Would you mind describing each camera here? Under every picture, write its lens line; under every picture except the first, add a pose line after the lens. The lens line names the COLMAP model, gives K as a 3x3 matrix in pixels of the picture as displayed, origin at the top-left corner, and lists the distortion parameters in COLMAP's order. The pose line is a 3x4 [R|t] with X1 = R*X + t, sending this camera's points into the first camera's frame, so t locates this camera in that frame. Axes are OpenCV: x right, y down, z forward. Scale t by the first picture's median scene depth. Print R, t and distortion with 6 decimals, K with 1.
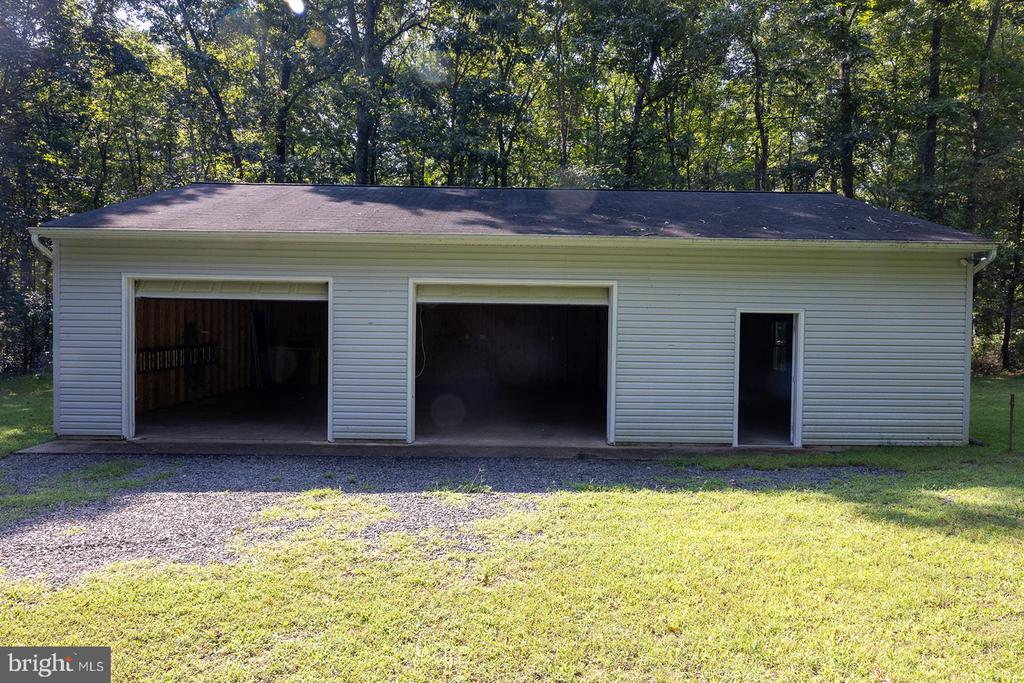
lens RADIAL K [[682.6, 0, 512.0], [0, 682.6, 341.5], [0, 0, 1]] dist [-0.000820, -0.000490]
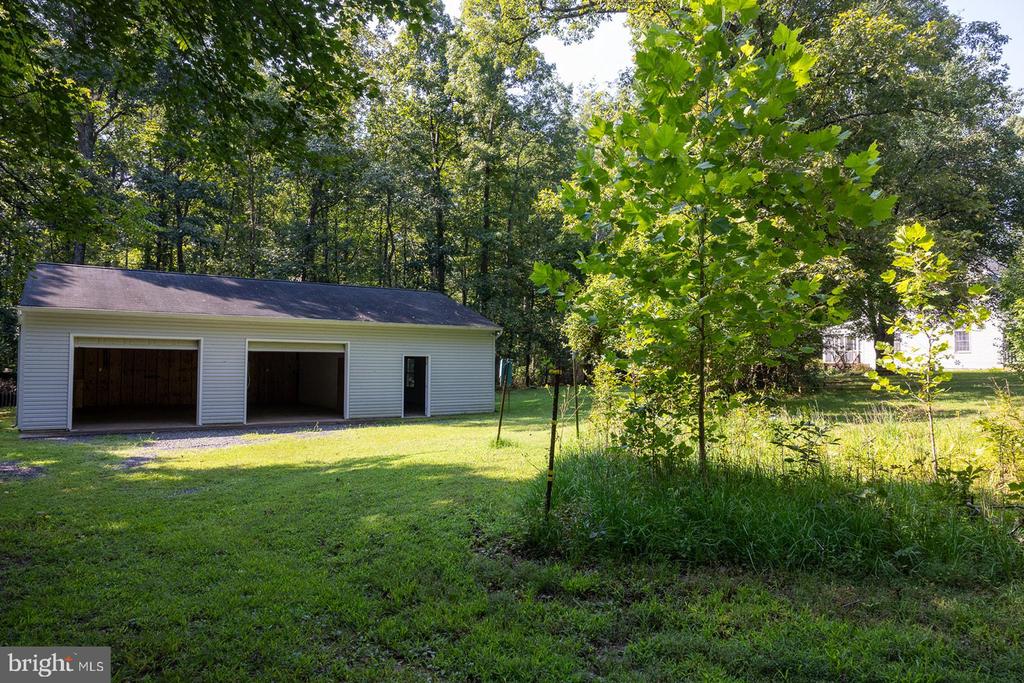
lens RADIAL K [[682.6, 0, 512.0], [0, 682.6, 341.5], [0, 0, 1]] dist [-0.000820, -0.000490]
pose [[0.839500, 0.011241, 0.543243, -0.562461], [0.018547, 0.998611, -0.049325, 0.025029], [-0.543043, 0.051484, 0.838125, -1.018829]]
